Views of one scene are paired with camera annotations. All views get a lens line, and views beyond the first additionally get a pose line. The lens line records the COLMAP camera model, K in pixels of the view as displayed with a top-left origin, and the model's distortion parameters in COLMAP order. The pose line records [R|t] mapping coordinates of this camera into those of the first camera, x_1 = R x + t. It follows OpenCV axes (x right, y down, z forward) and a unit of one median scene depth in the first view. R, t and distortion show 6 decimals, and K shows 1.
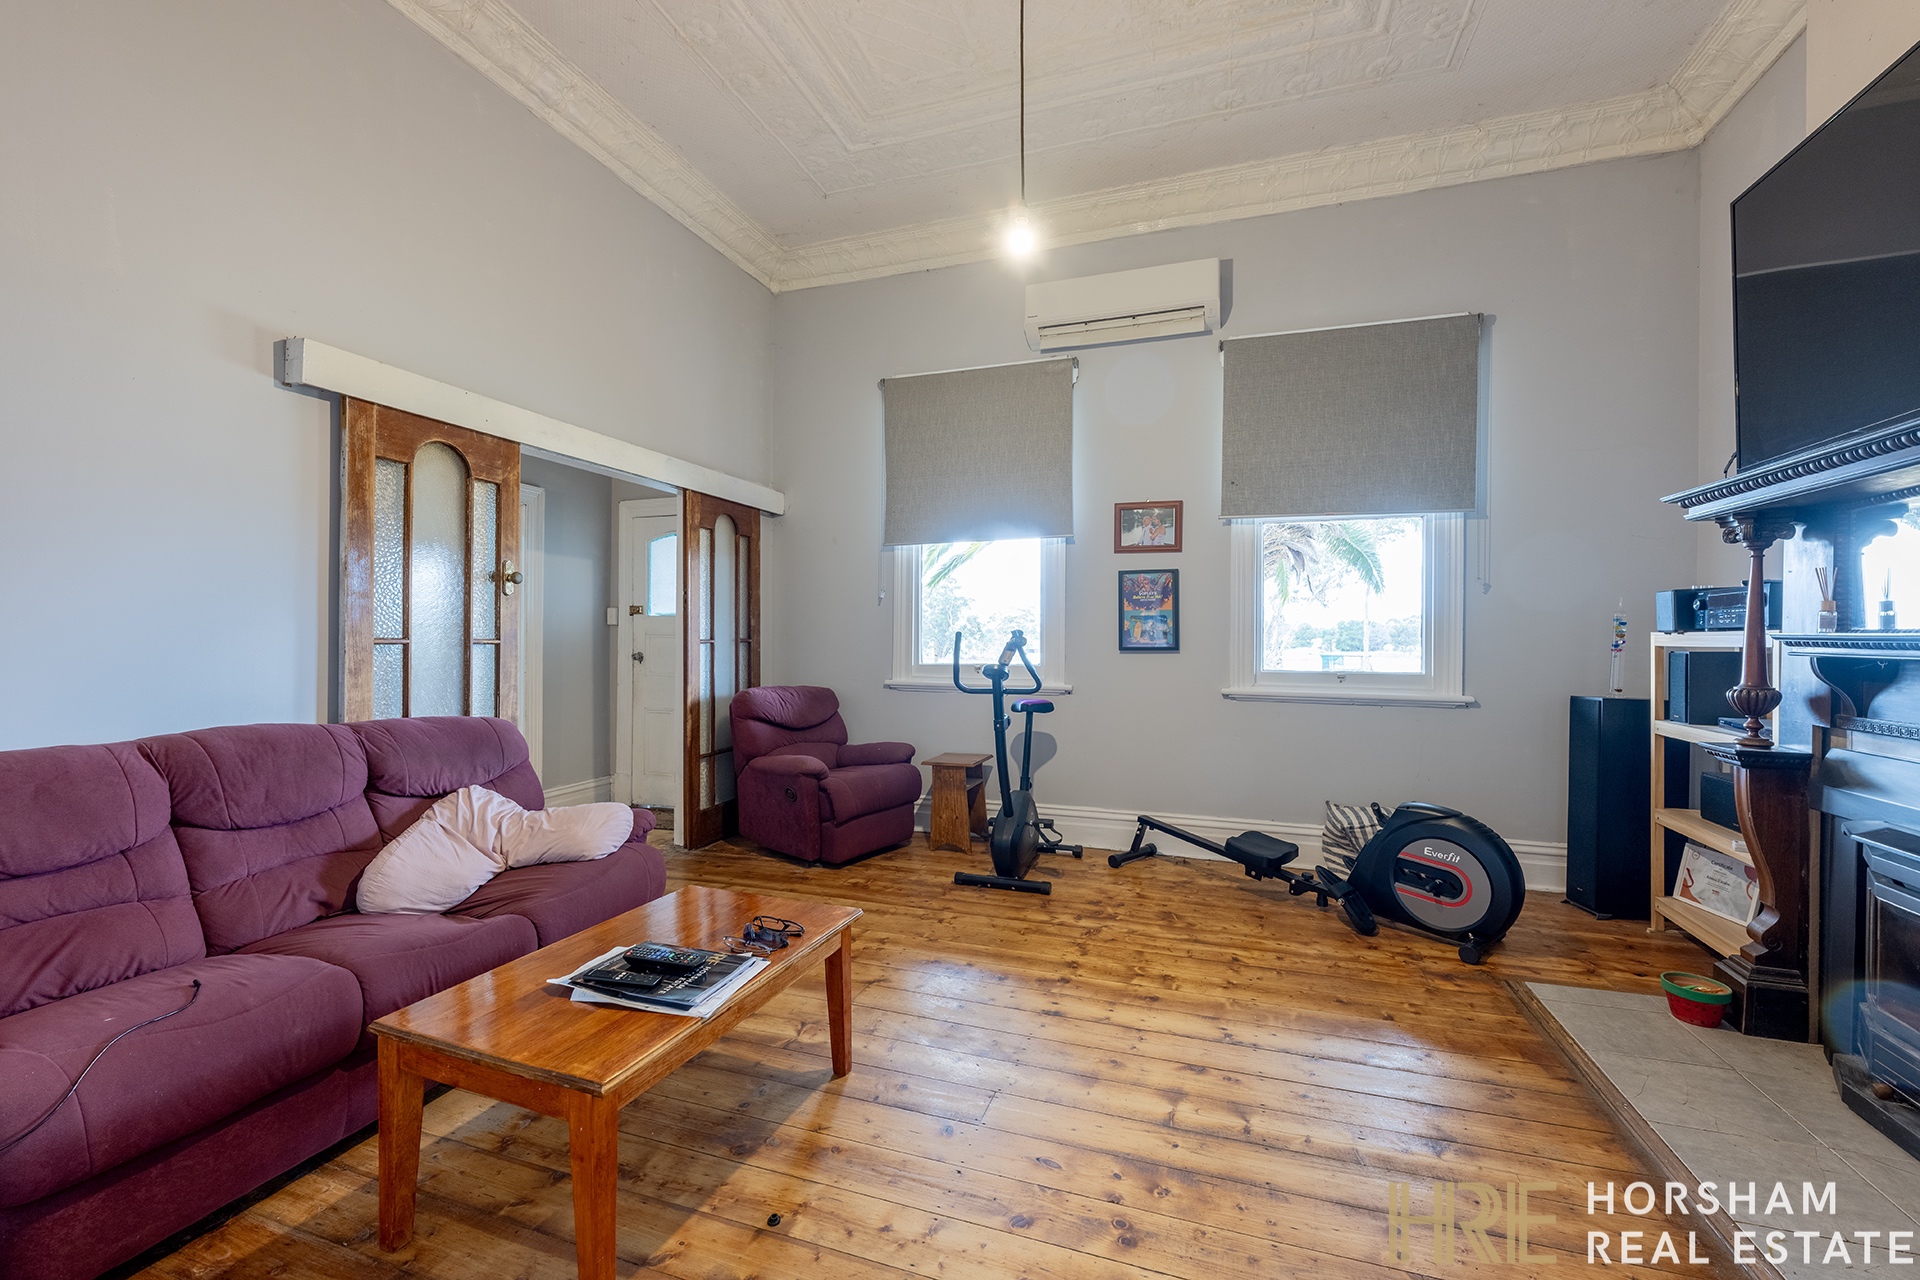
lens RADIAL K [[771.6, 0, 960.6], [0, 771.6, 637.1], [0, 0, 1]] dist [-0.001201, -0.000254]
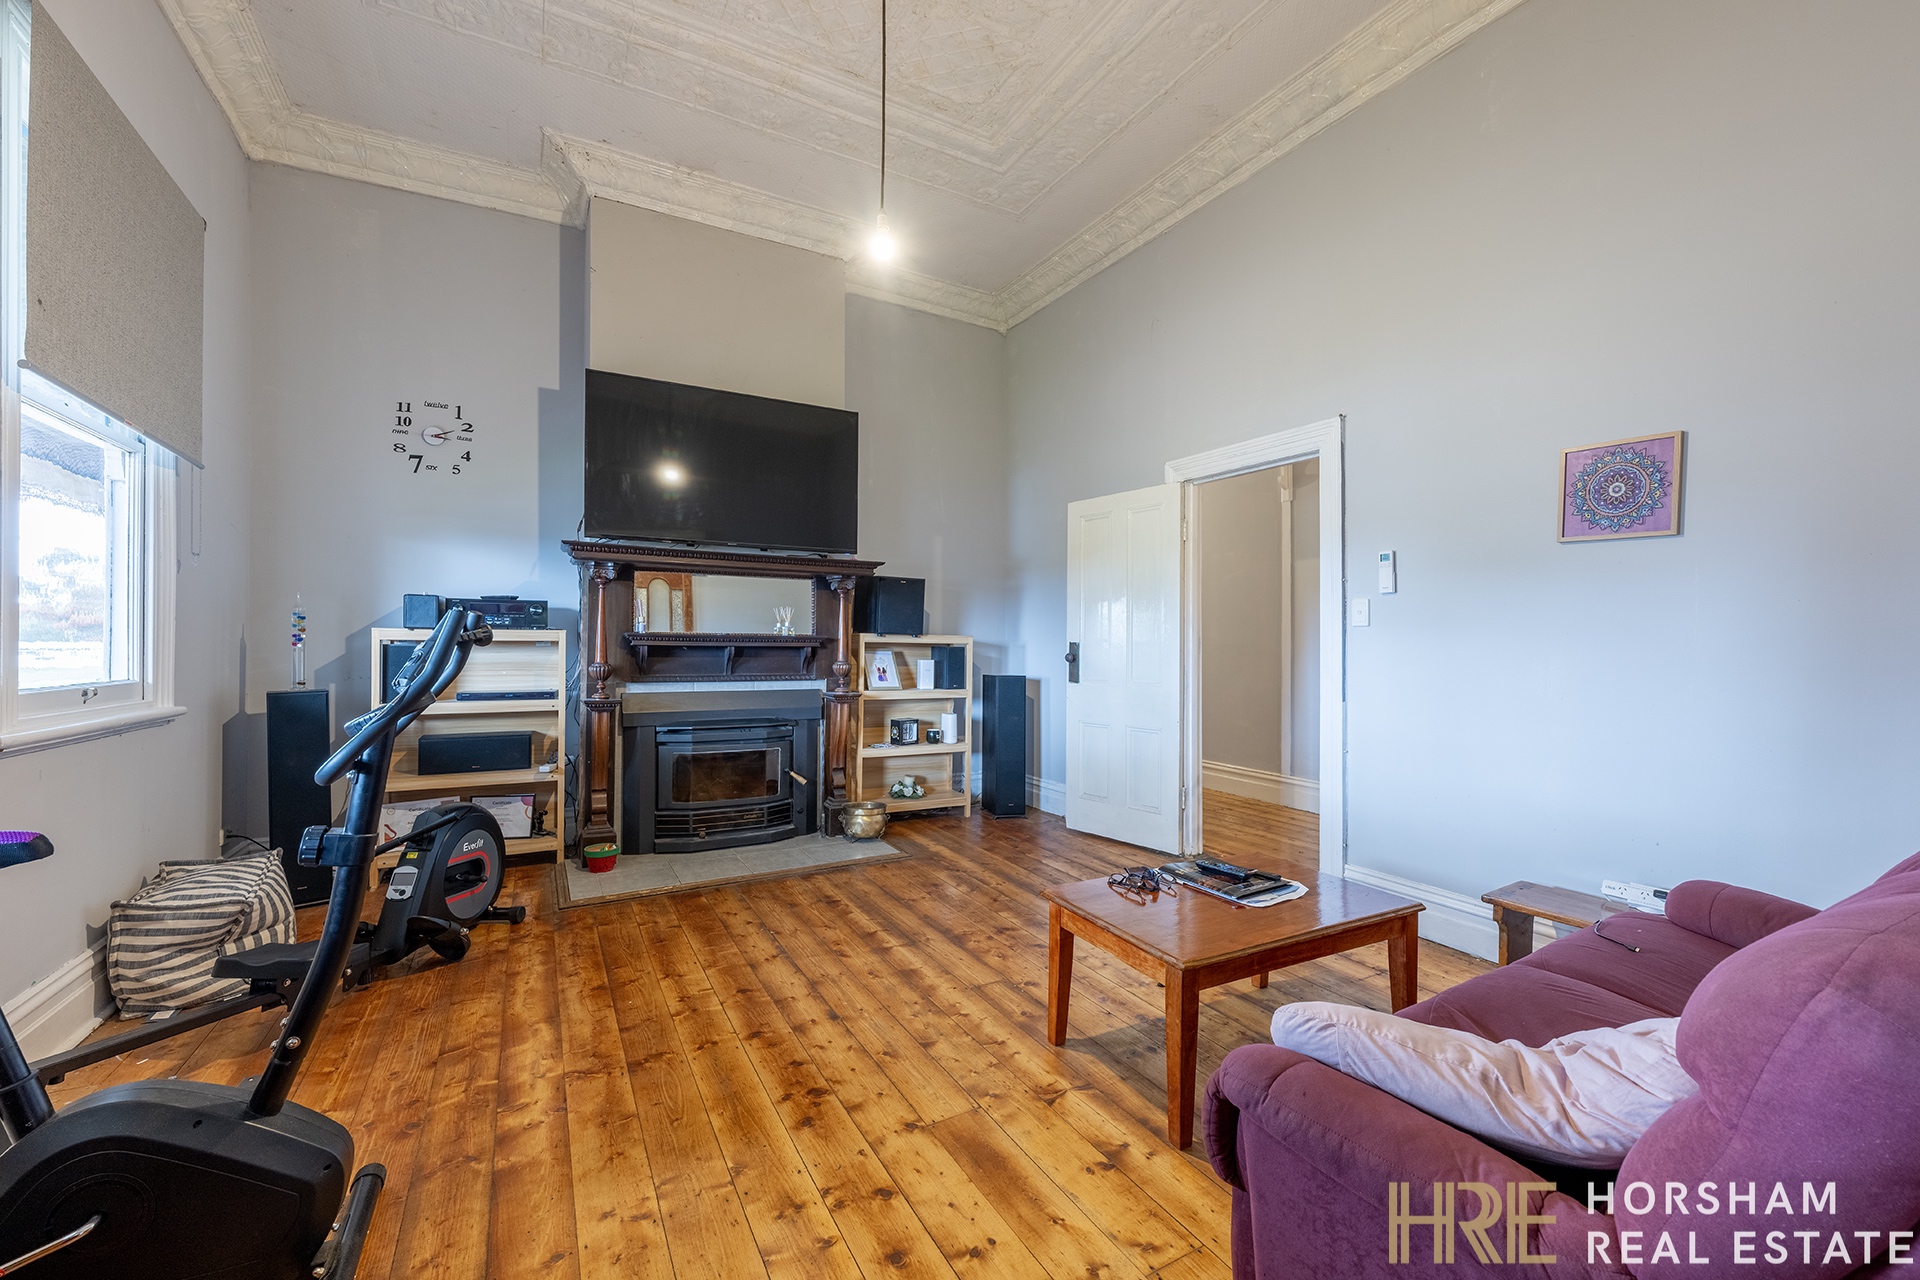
lens RADIAL K [[771.6, 0, 959.9], [0, 771.6, 637.3], [0, 0, 1]] dist [-0.001201, -0.000254]
pose [[-0.738322, -0.010918, 0.674360, -0.559962], [-0.009375, 0.999938, 0.005925, -0.006071], [-0.674383, -0.001948, -0.738379, 1.364013]]
